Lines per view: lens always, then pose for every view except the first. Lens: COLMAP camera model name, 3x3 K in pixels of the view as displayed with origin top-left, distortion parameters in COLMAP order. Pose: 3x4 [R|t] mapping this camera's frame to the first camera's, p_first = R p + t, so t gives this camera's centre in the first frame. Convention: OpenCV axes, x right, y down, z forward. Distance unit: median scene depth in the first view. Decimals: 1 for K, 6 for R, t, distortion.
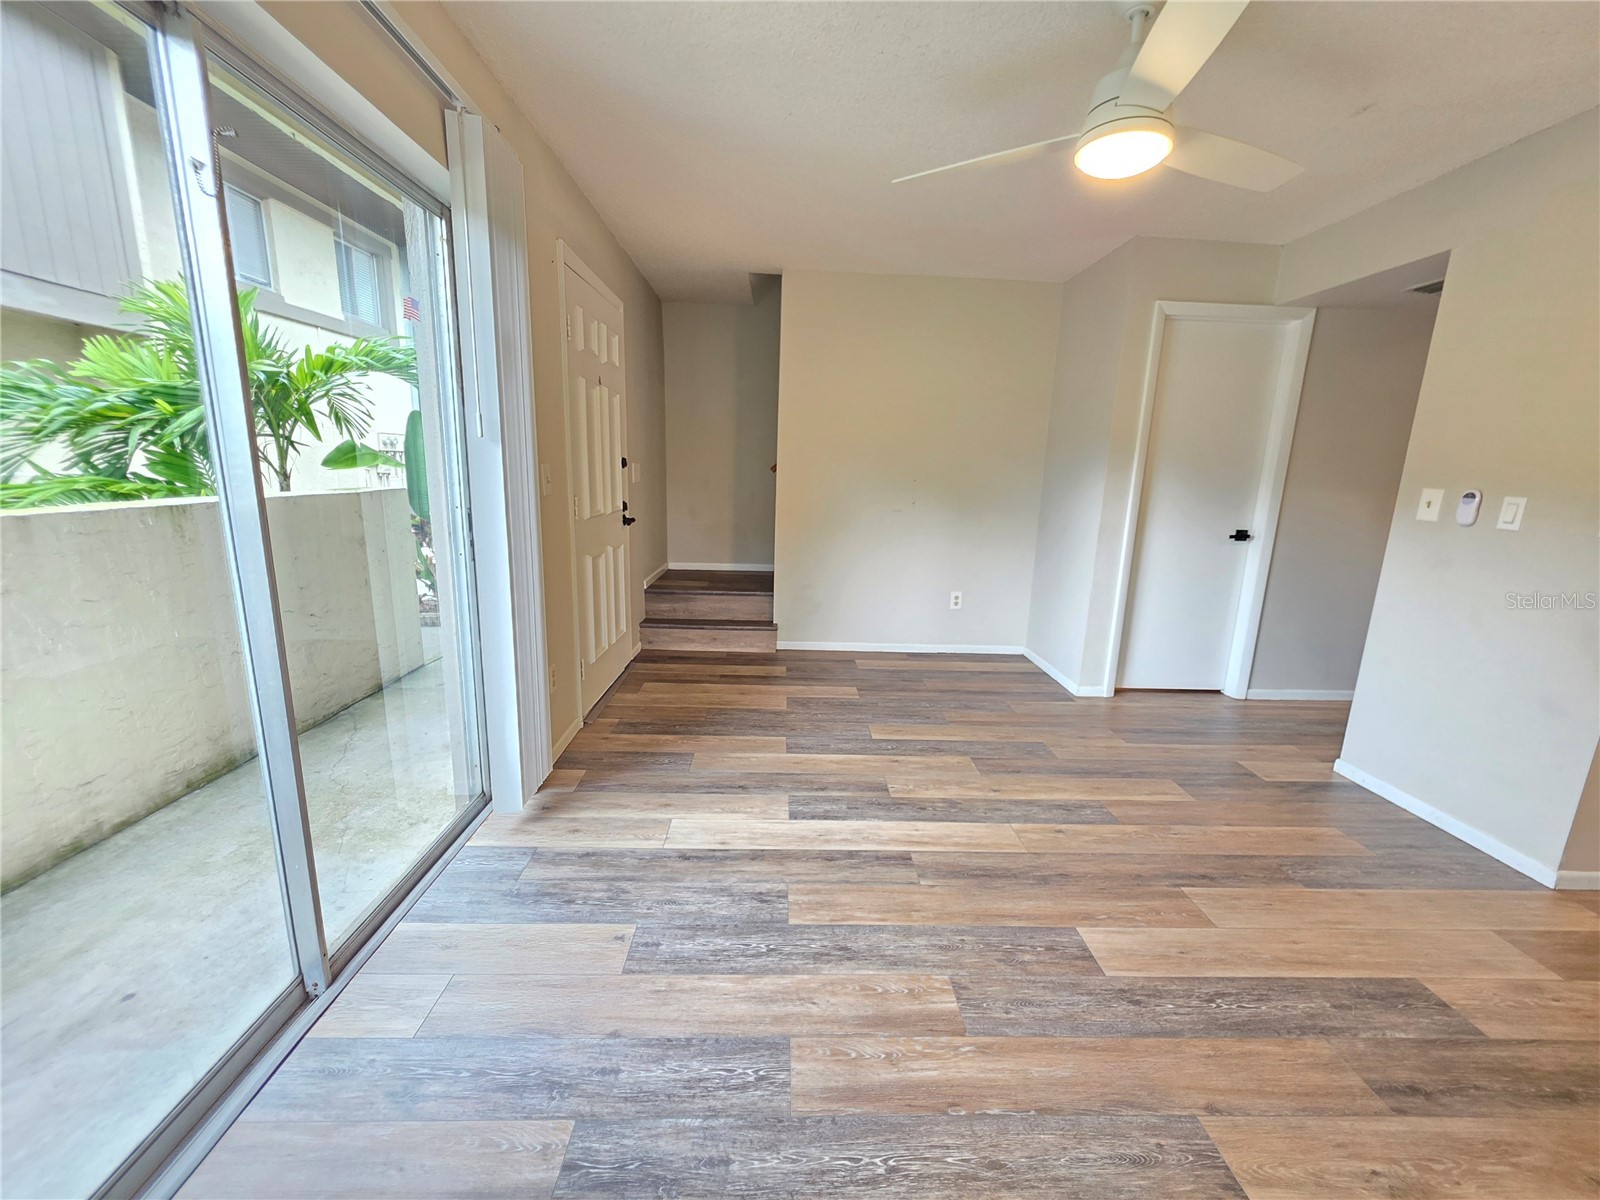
lens RADIAL K [[644.3, 0, 800.0], [0, 644.3, 600.0], [0, 0, 1]] dist [-0.001335, 0.000144]
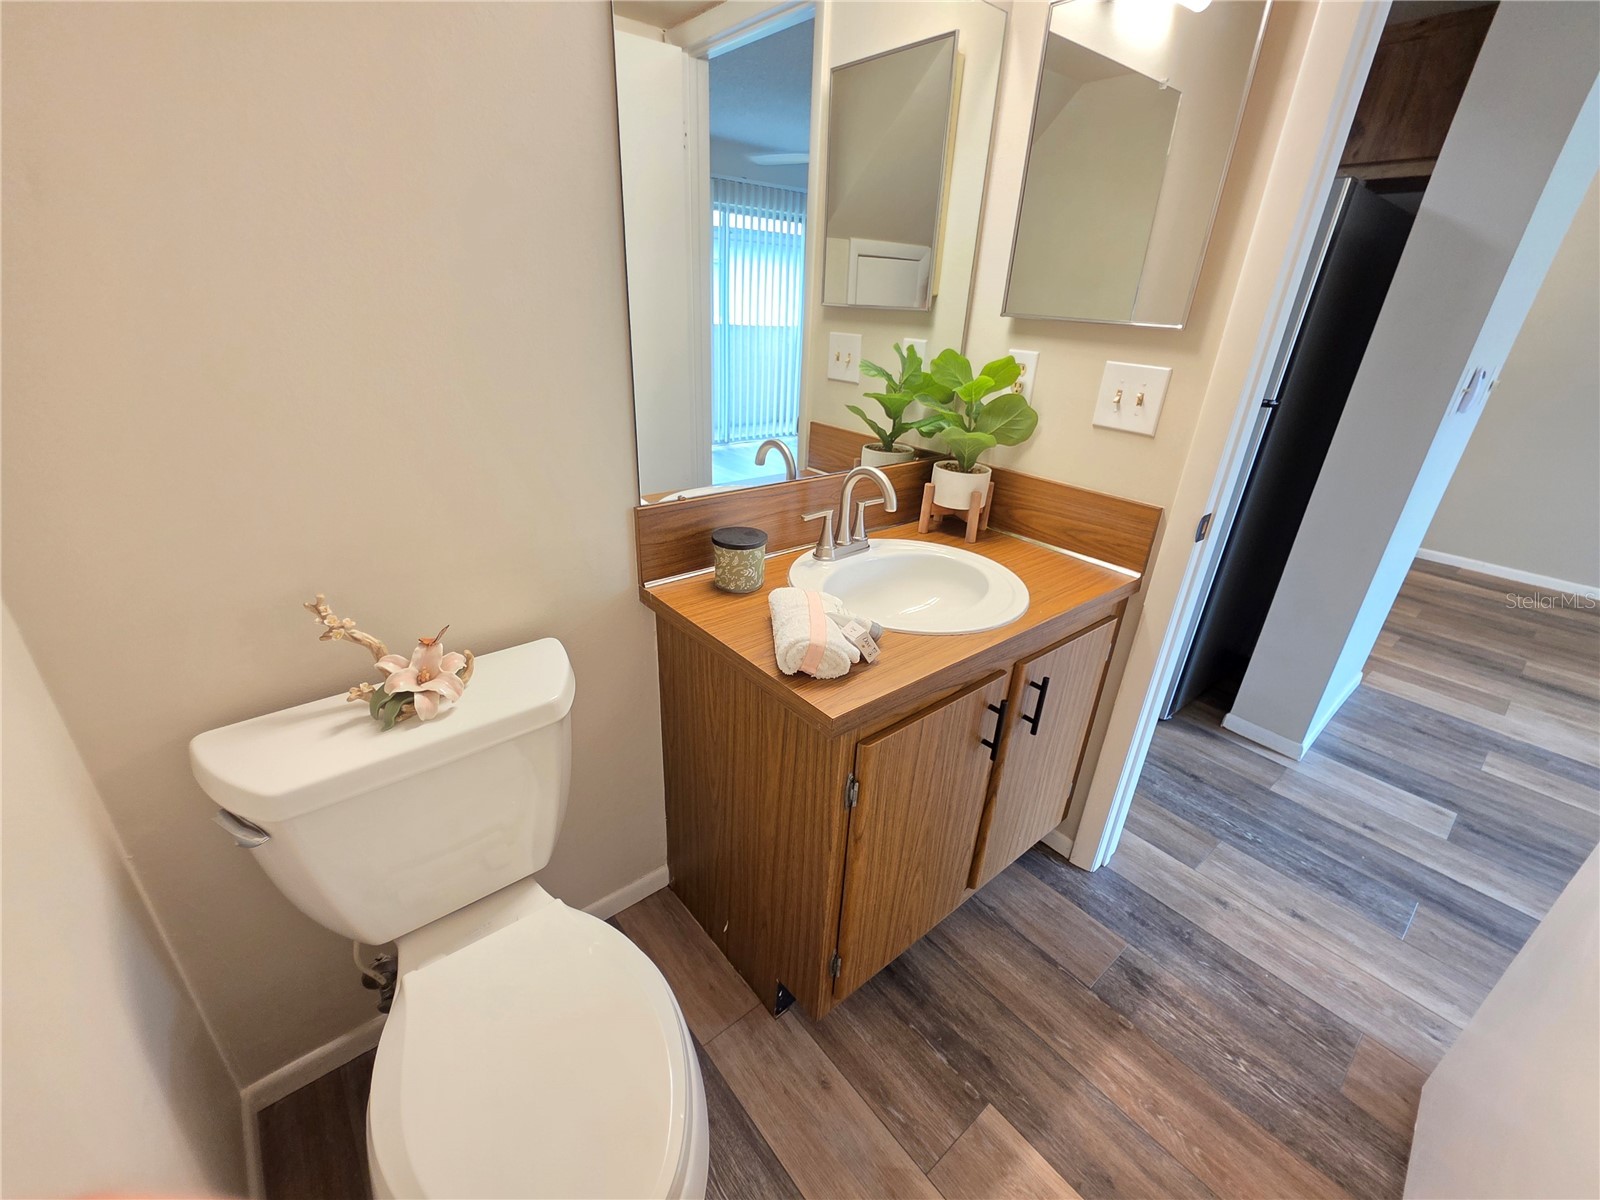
lens RADIAL K [[669.7, 0, 800.1], [0, 669.7, 602.3], [0, 0, 1]] dist [-0.001241, -0.000073]
pose [[-0.614530, -0.380960, 0.690812, 0.819709], [0.100523, 0.830721, 0.547538, -0.431975], [-0.782463, 0.405921, -0.472208, 2.002175]]
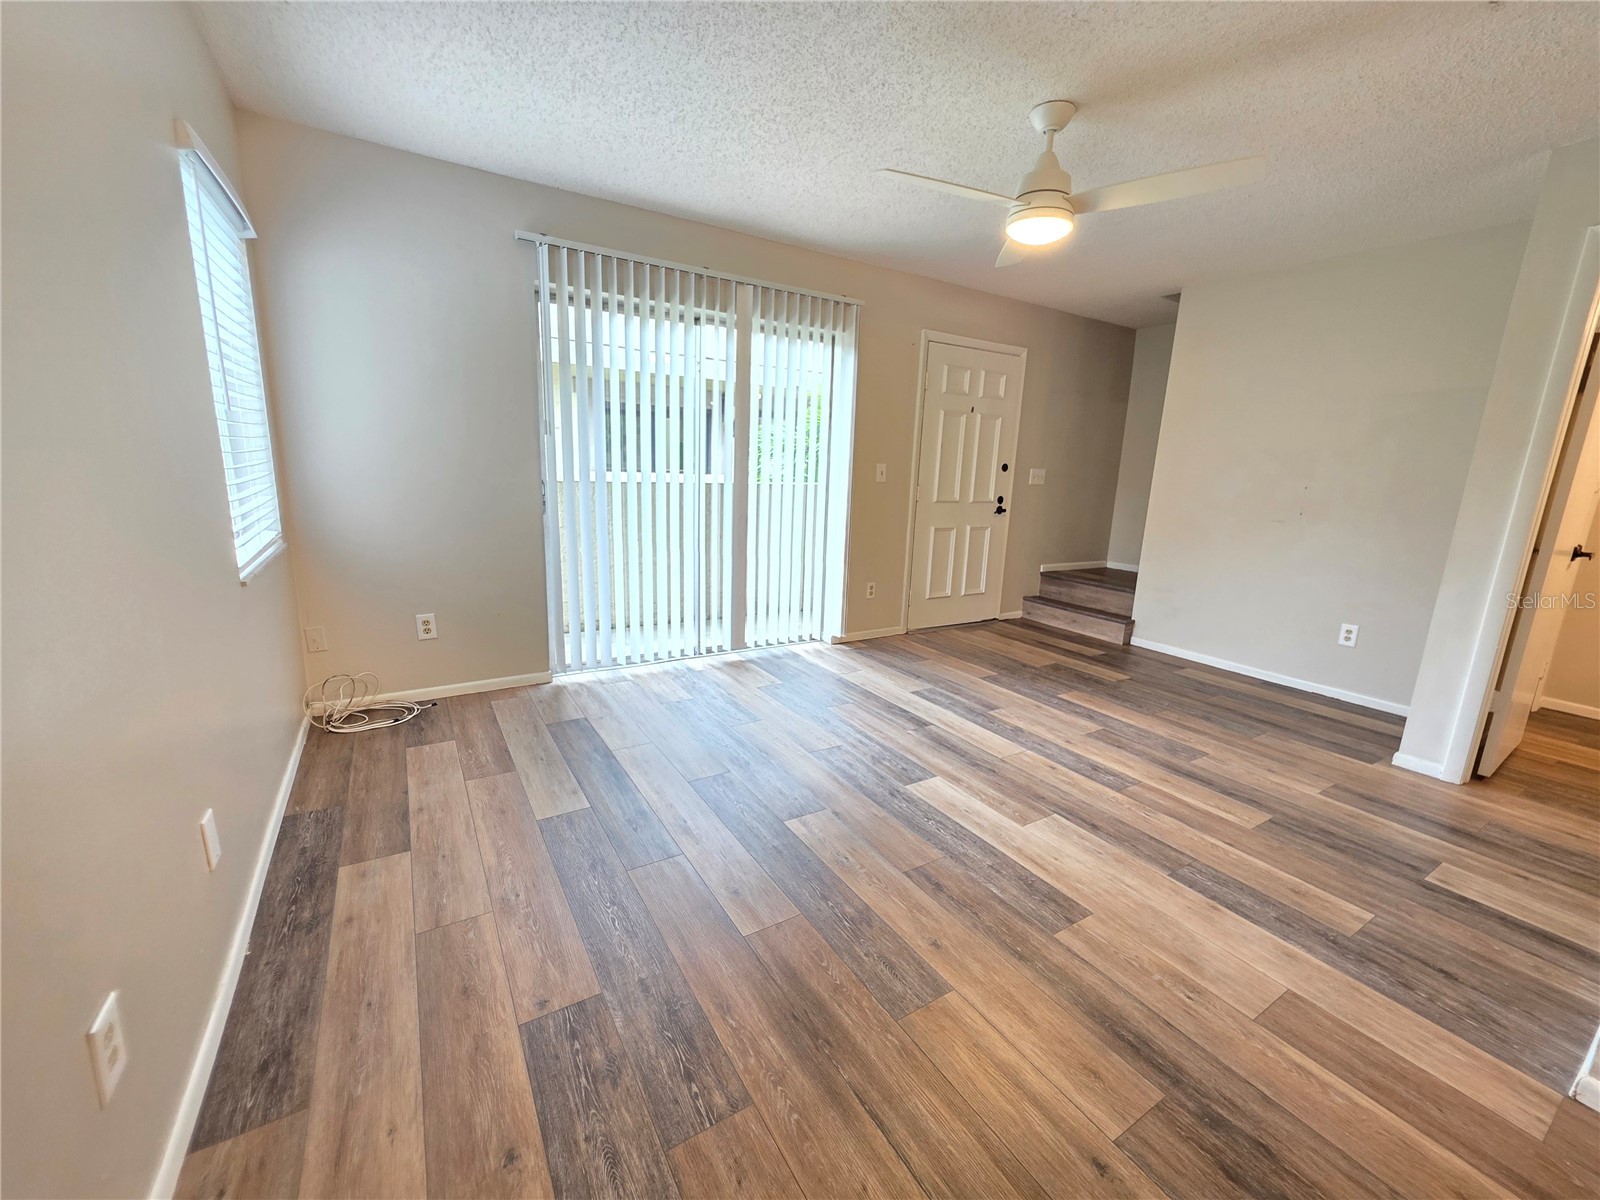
lens RADIAL K [[645.8, 0, 803.0], [0, 645.8, 599.1], [0, 0, 1]] dist [0.000185, 0.000469]
pose [[0.502900, 0.166927, -0.848073, 1.031519], [-0.199106, 0.977160, 0.074268, 0.057631], [0.841100, 0.131507, 0.524649, -0.037554]]
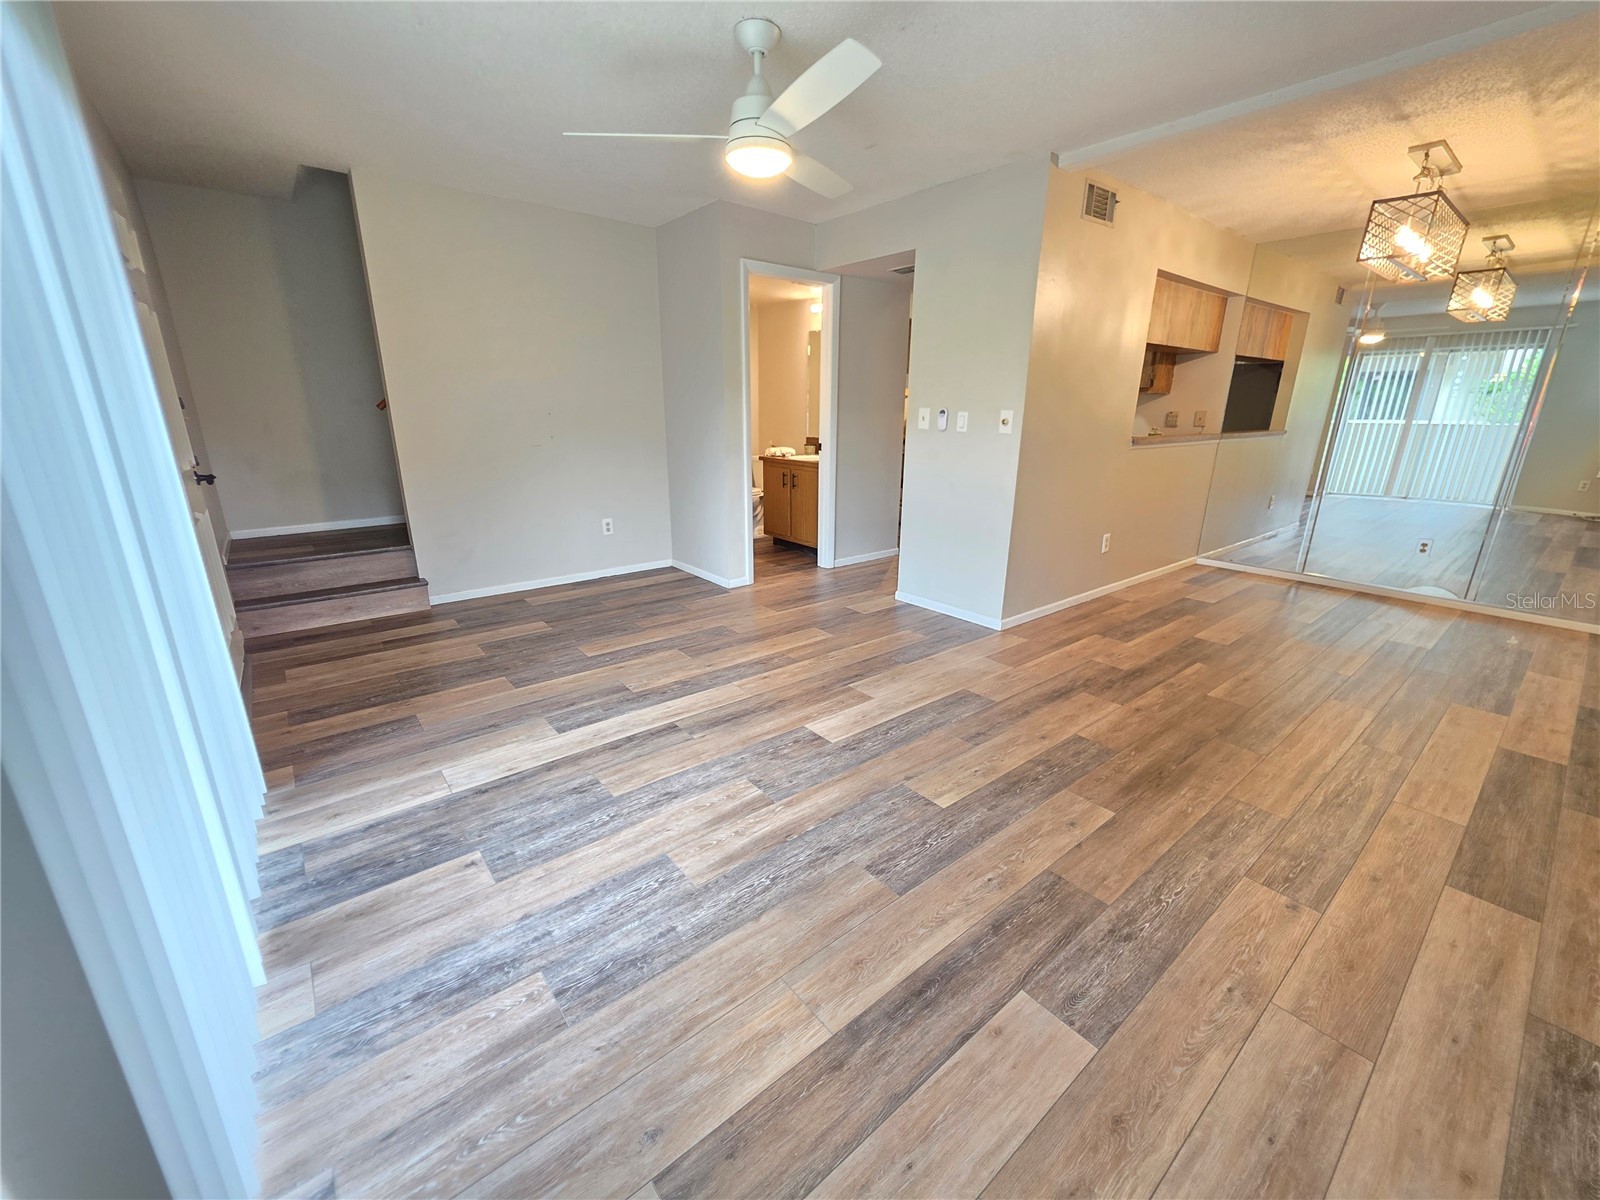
lens RADIAL K [[645.8, 0, 803.0], [0, 645.8, 599.1], [0, 0, 1]] dist [0.000185, 0.000469]
pose [[0.792625, -0.199652, 0.576095, -0.254615], [0.140833, 0.979267, 0.145609, 0.013933], [-0.593222, -0.034280, 0.804309, -0.111793]]
